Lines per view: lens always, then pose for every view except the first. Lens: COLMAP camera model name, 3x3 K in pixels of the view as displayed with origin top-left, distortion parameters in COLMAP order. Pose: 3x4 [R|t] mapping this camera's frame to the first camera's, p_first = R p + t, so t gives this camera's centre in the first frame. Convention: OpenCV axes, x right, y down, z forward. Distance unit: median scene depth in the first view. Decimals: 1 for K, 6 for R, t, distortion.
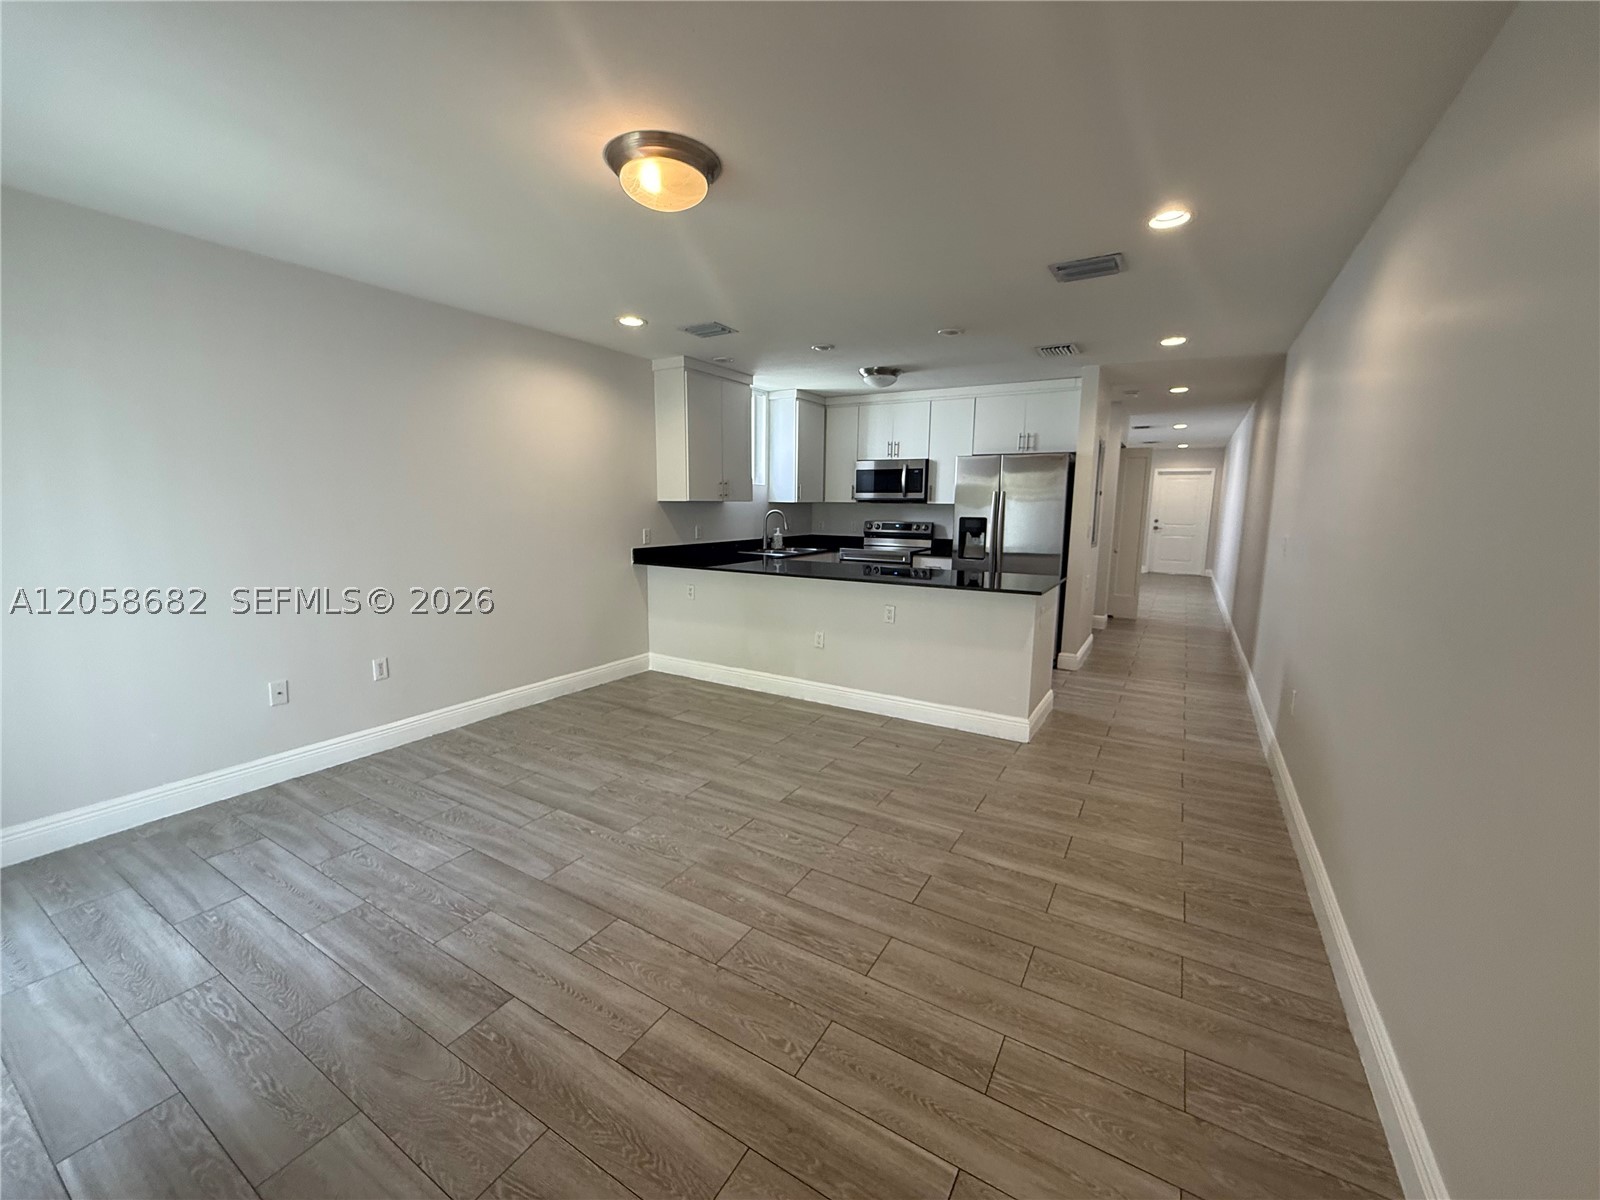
lens RADIAL K [[637.9, 0, 793.4], [0, 637.9, 599.7], [0, 0, 1]] dist [-0.000382, 0.000127]
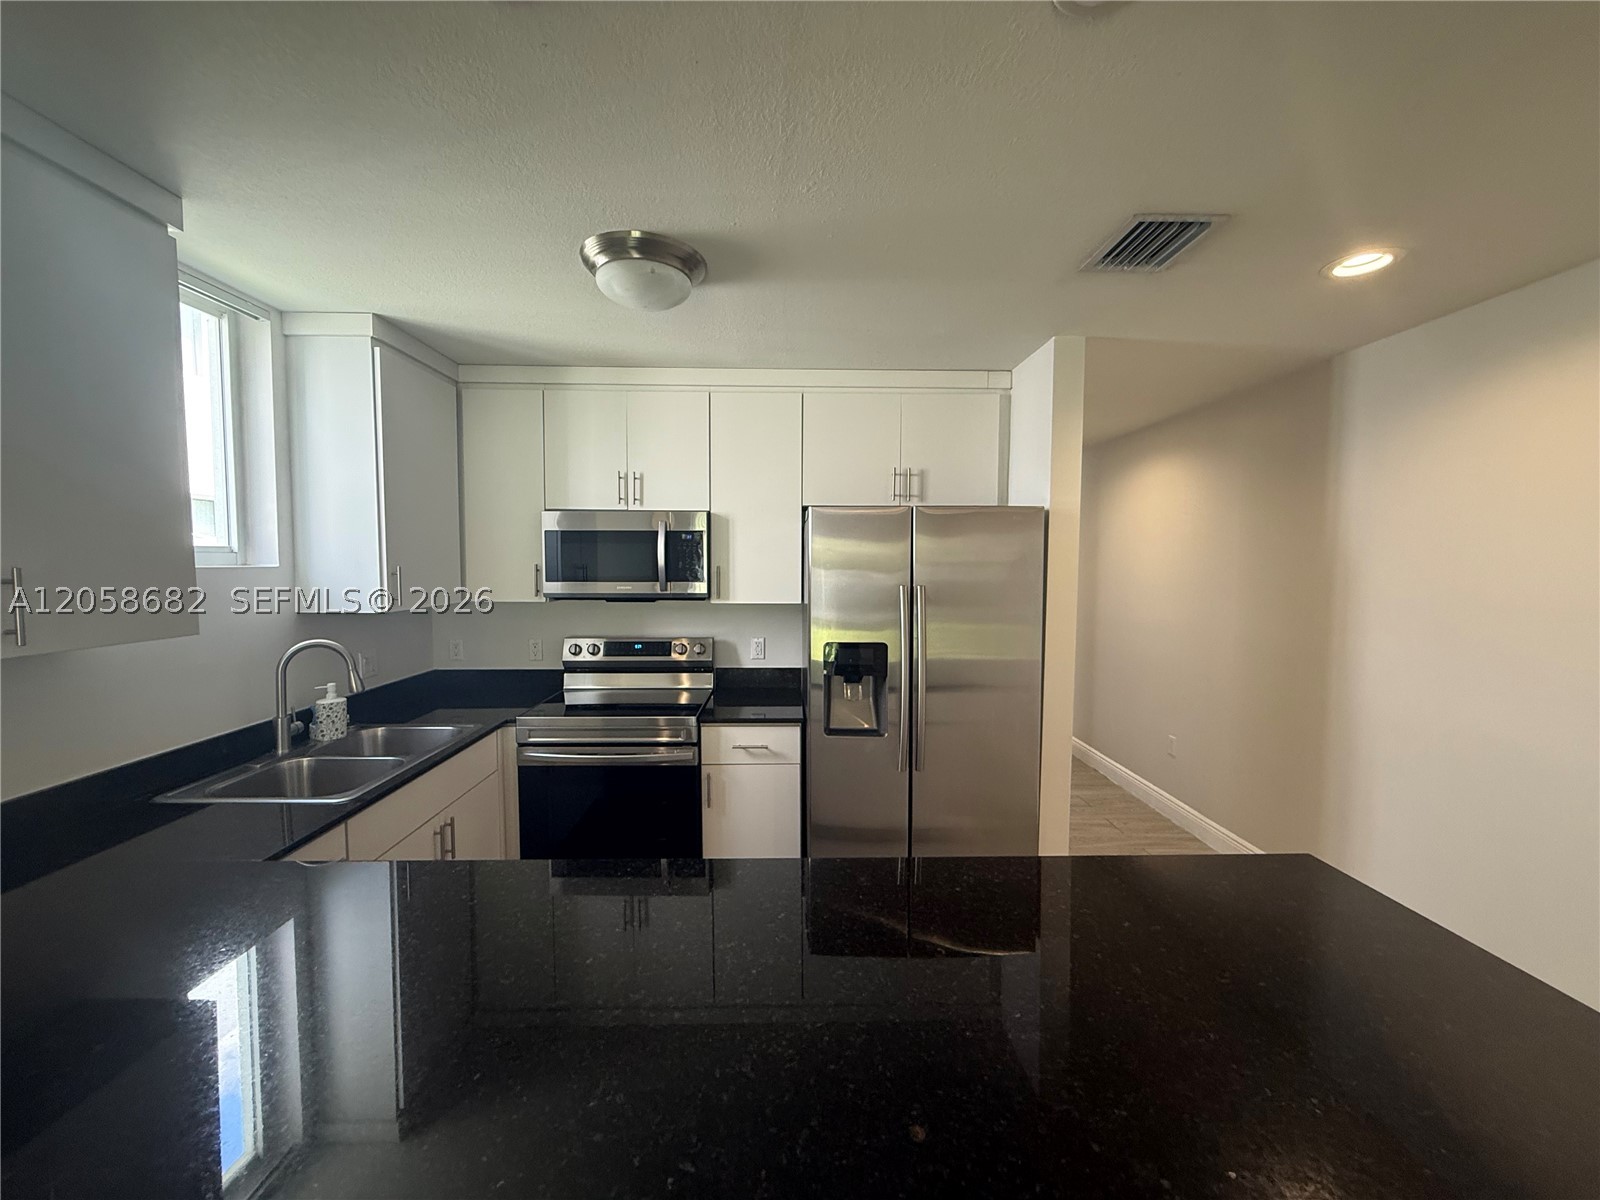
lens RADIAL K [[637.9, 0, 794.0], [0, 637.9, 604.0], [0, 0, 1]] dist [-0.000382, 0.000127]
pose [[0.847979, -0.038606, 0.528622, 0.010083], [0.083800, 0.994565, -0.061792, -0.114406], [-0.523363, 0.096697, 0.846605, 0.557194]]
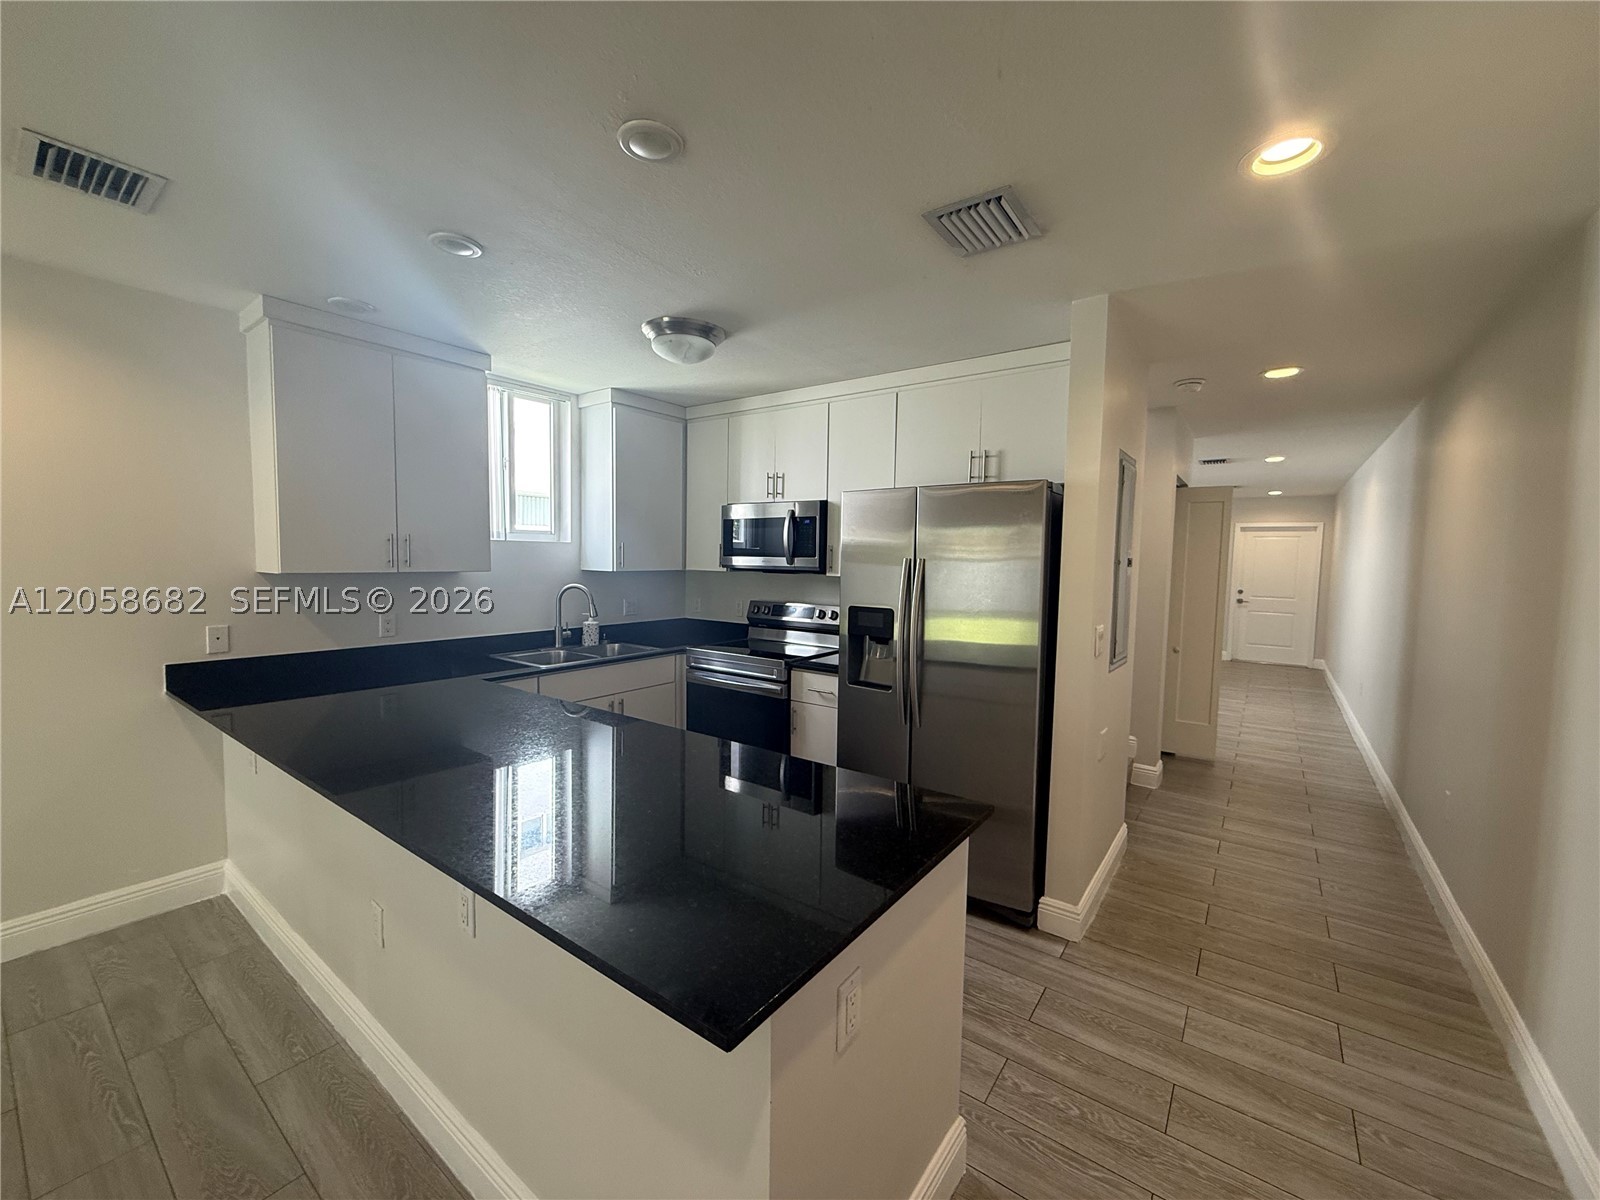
lens RADIAL K [[637.9, 0, 795.3], [0, 637.9, 598.2], [0, 0, 1]] dist [-0.000382, 0.000127]
pose [[0.995684, 0.014150, -0.091729, 0.232682], [-0.022139, 0.995992, -0.086663, -0.078446], [0.090135, 0.088320, 0.992006, 0.417153]]
